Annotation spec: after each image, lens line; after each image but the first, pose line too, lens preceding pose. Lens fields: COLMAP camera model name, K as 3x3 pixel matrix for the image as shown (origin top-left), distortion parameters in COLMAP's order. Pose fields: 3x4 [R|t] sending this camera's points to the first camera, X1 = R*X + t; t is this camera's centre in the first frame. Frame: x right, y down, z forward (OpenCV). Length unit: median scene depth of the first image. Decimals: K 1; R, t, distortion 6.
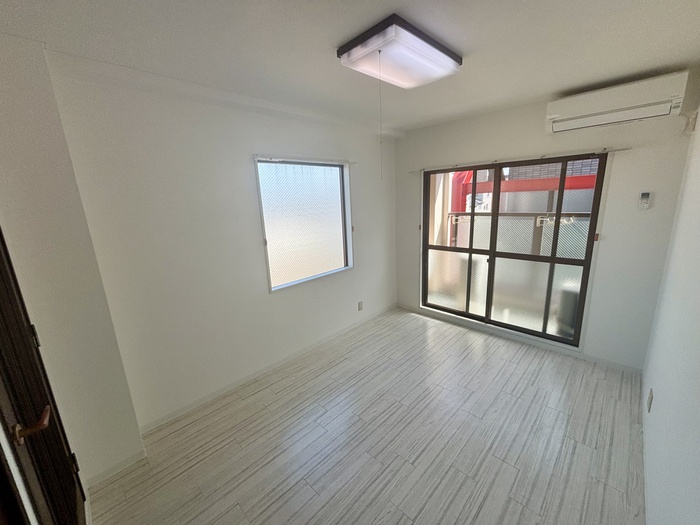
lens RADIAL K [[282.8, 0, 347.9], [0, 282.8, 261.6], [0, 0, 1]] dist [0.001910, 0.000061]
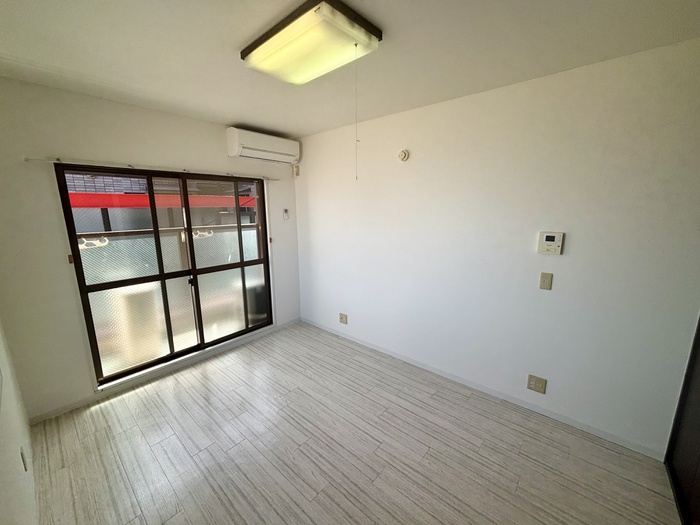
lens RADIAL K [[282.8, 0, 347.9], [0, 282.8, 261.6], [0, 0, 1]] dist [0.001910, 0.000061]
pose [[-0.064093, -0.148225, 0.986875, -0.515741], [0.230180, 0.960047, 0.159145, -0.115716], [-0.971035, 0.237359, -0.027413, 0.685213]]
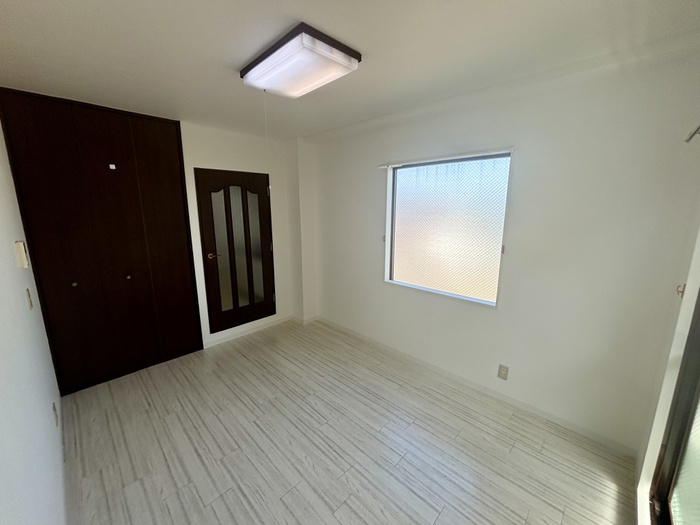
lens RADIAL K [[282.8, 0, 350.0], [0, 282.8, 262.5], [0, 0, 1]] dist [0.000025, -0.000062]
pose [[0.007751, 0.242117, -0.970216, 0.867493], [-0.220924, 0.946685, 0.234480, -0.218021], [0.975260, 0.212527, 0.060827, 0.821186]]
